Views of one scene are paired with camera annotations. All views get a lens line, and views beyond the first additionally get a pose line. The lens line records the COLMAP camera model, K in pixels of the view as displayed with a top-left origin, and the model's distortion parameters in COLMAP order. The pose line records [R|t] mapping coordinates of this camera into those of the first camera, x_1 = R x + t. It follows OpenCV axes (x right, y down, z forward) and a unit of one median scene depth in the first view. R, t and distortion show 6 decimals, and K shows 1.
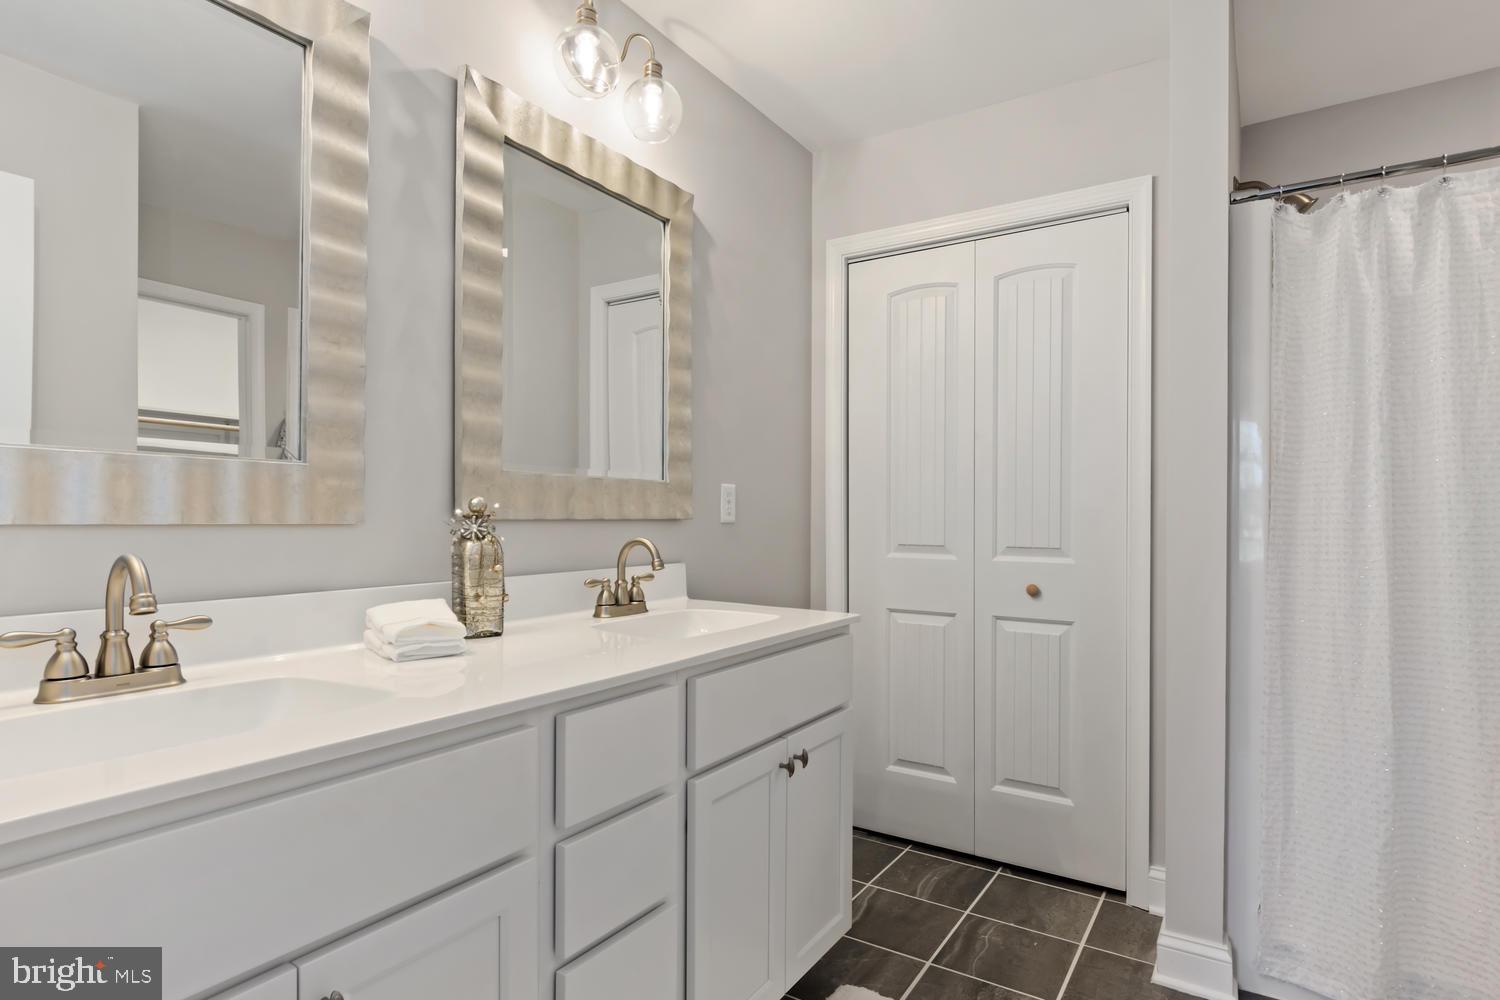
lens RADIAL K [[801.4, 0, 746.6], [0, 801.4, 504.4], [0, 0, 1]] dist [0.002787, 0.000478]
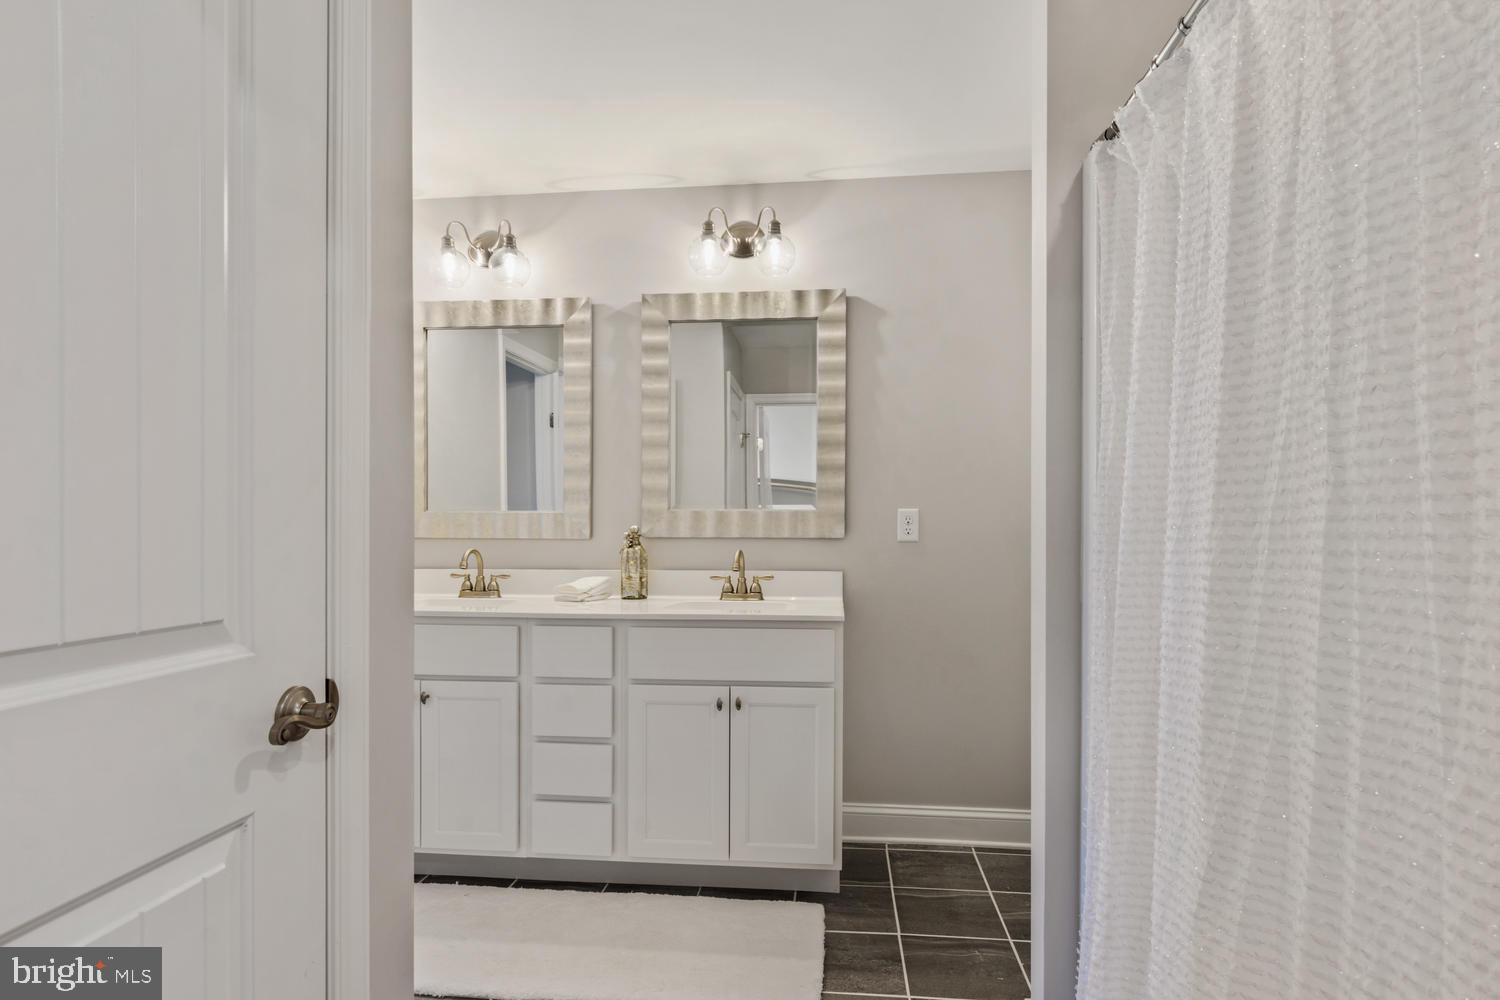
lens RADIAL K [[801.4, 0, 752.5], [0, 801.4, 514.6], [0, 0, 1]] dist [0.002787, 0.000478]
pose [[0.446275, -0.021674, -0.894633, 1.210882], [0.012105, 0.999761, -0.018182, 0.002905], [0.894814, -0.002715, 0.446431, 0.334214]]
